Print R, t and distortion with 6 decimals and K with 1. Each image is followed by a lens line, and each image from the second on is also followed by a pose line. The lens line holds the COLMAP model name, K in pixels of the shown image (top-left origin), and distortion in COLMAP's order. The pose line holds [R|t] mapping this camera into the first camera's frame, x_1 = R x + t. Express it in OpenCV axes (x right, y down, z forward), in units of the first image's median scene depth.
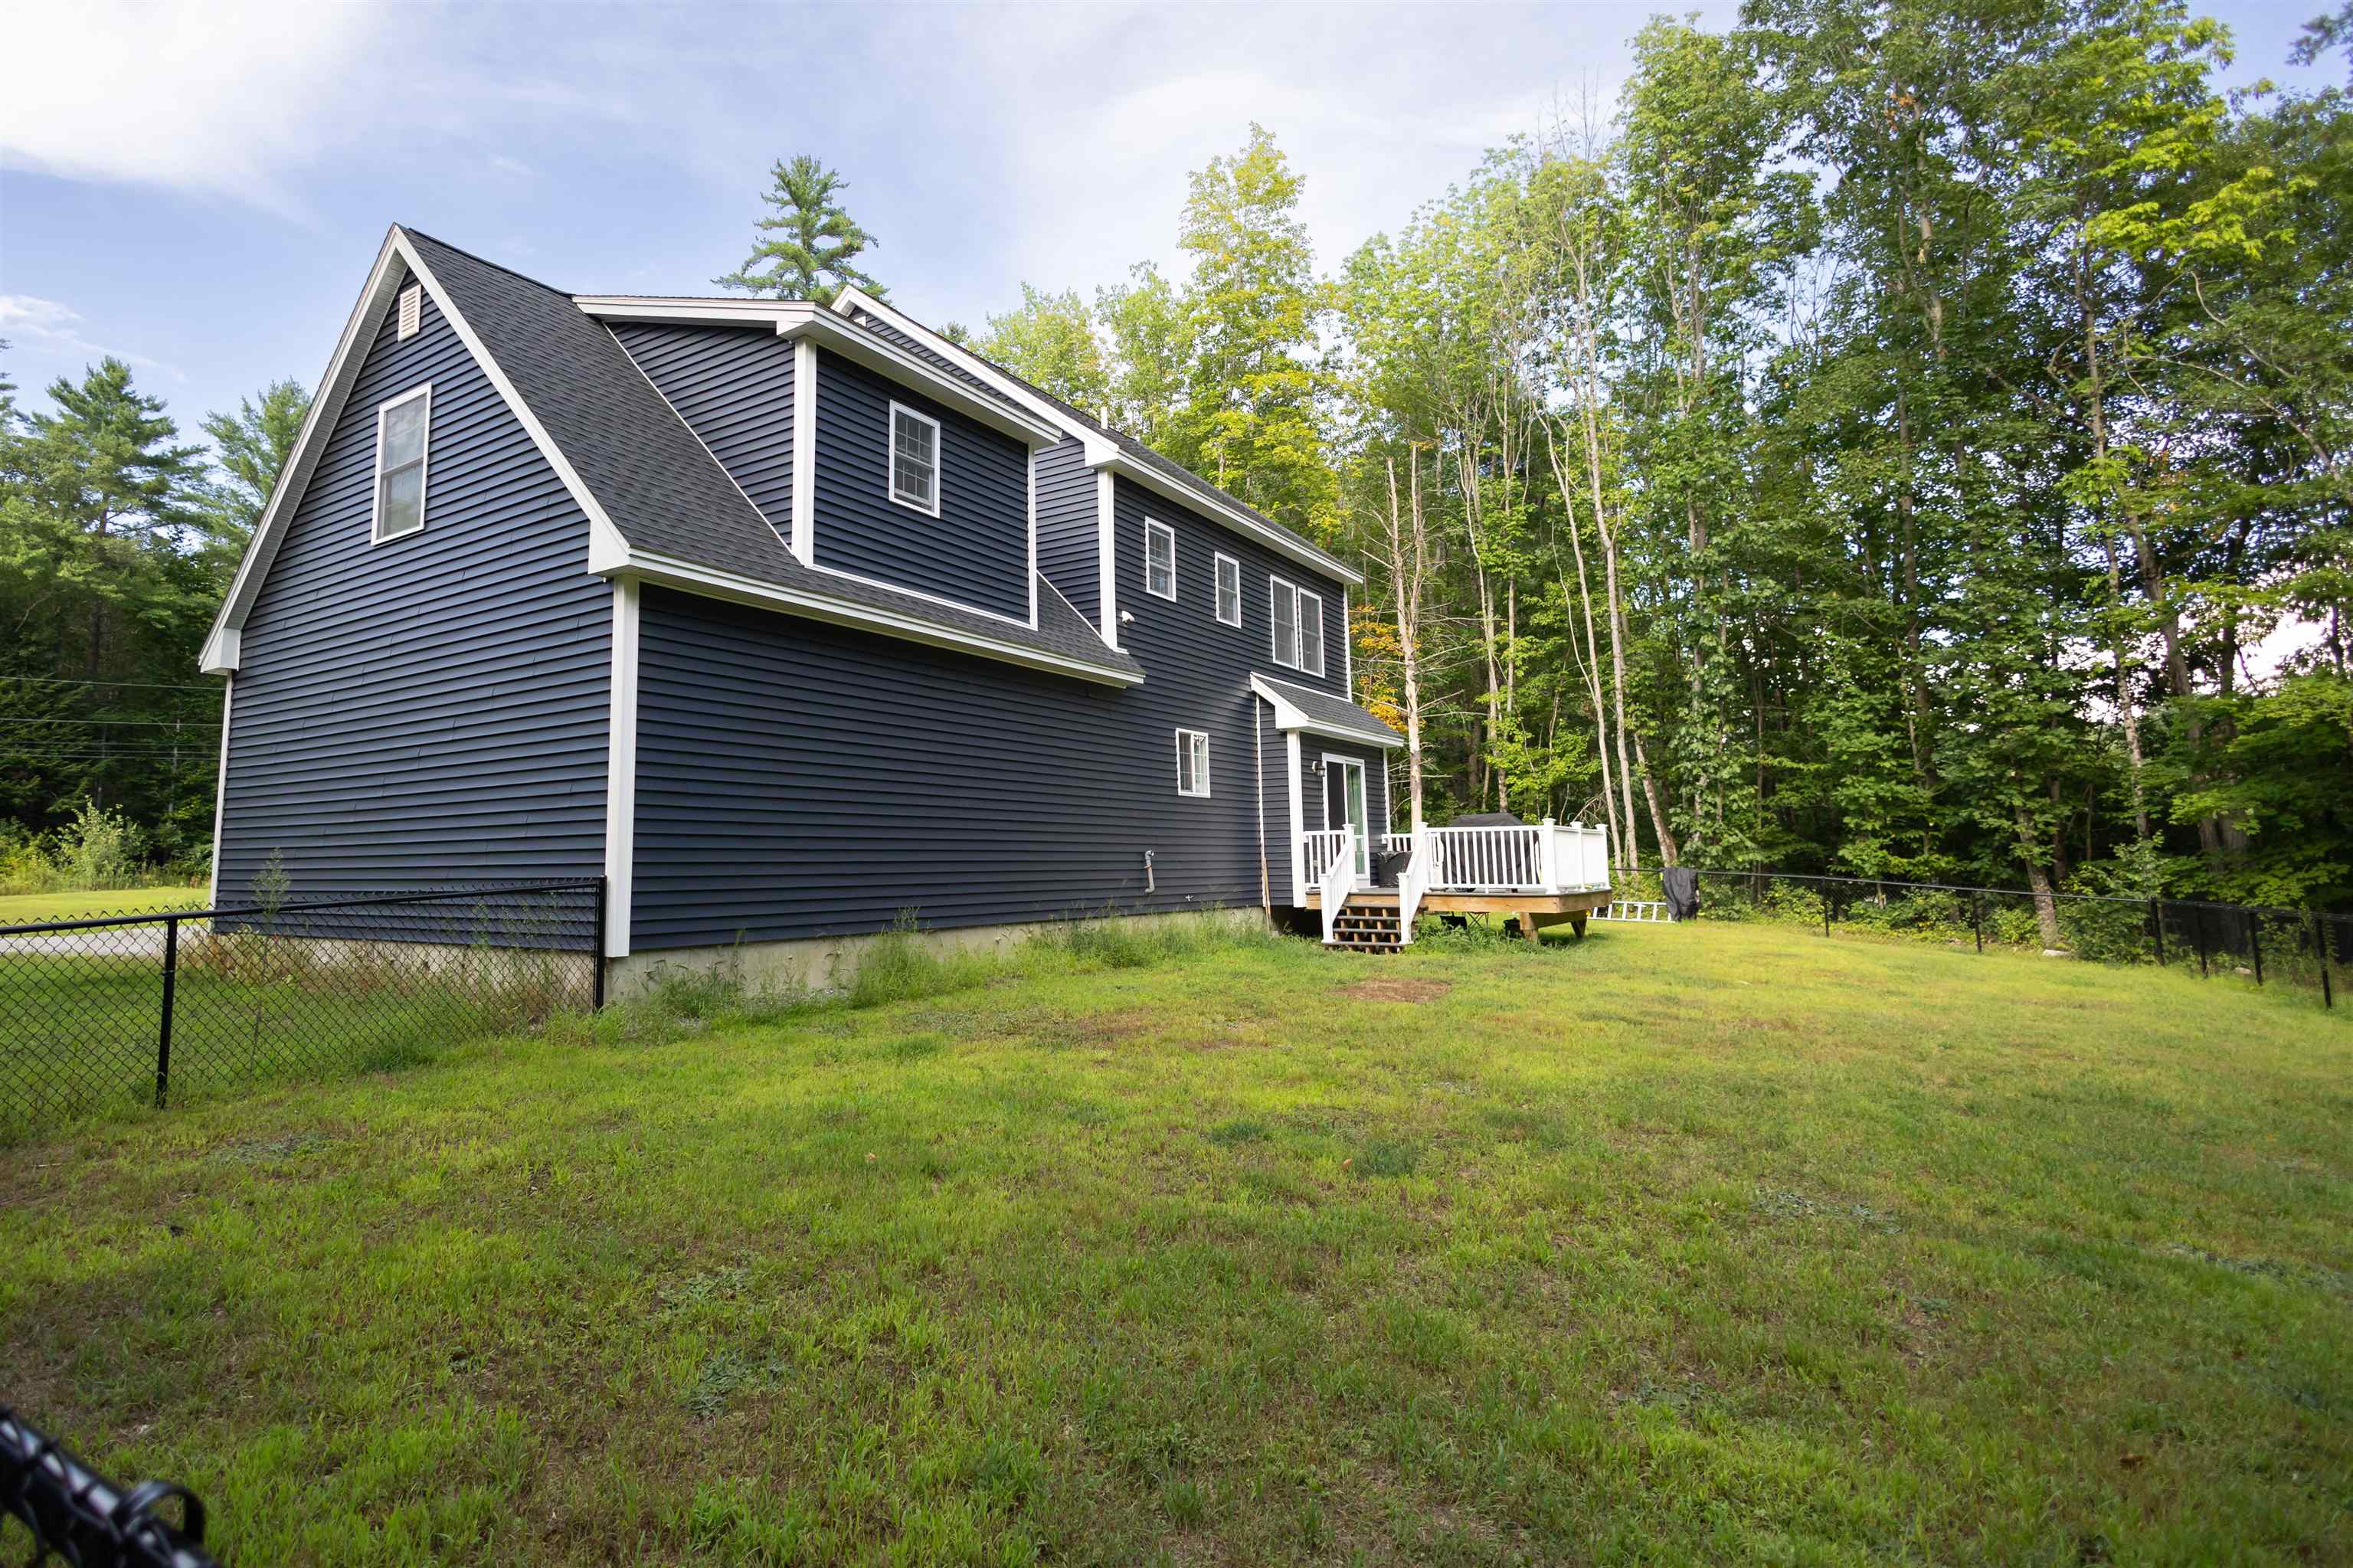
lens RADIAL K [[1109.1, 0, 1189.3], [0, 1109.1, 760.2], [0, 0, 1]] dist [0.005411, 0.000331]
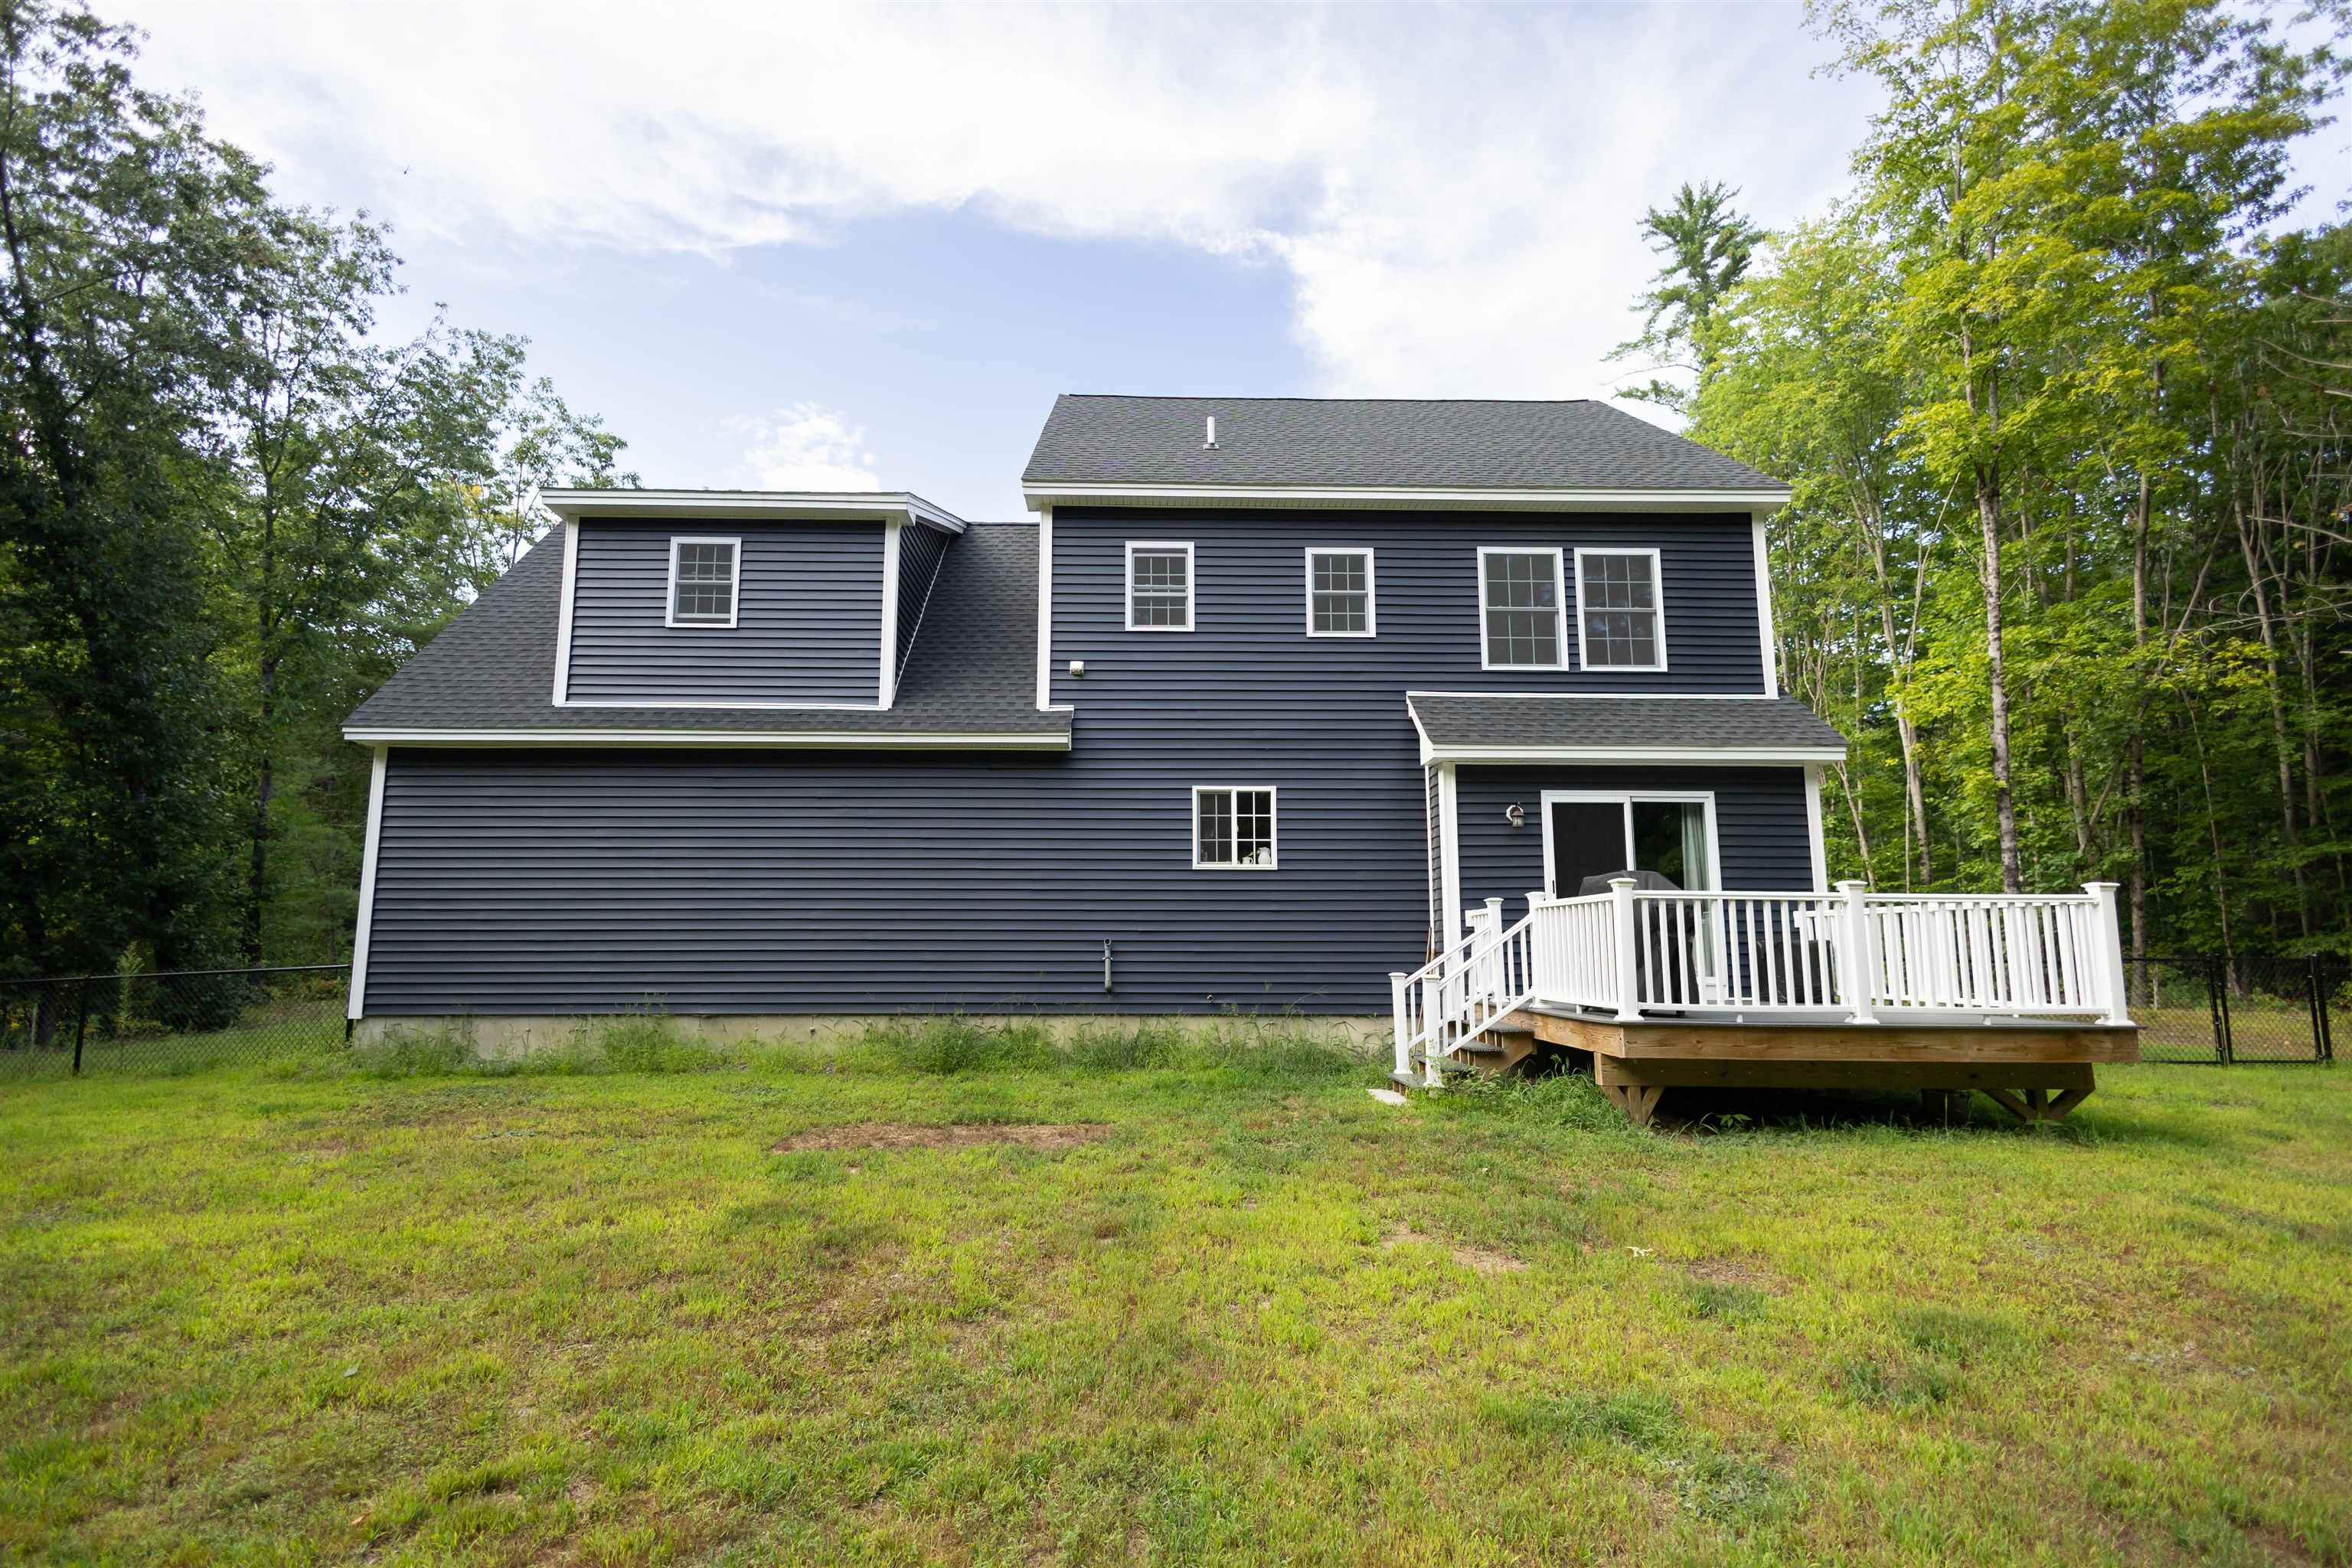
lens RADIAL K [[1108.6, 0, 1185.0], [0, 1108.6, 807.1], [0, 0, 1]] dist [0.005411, 0.000331]
pose [[0.587796, -0.089056, -0.804092, 0.781013], [0.068372, 0.995835, -0.060312, 0.042649], [0.806115, -0.019526, 0.591437, 0.641288]]
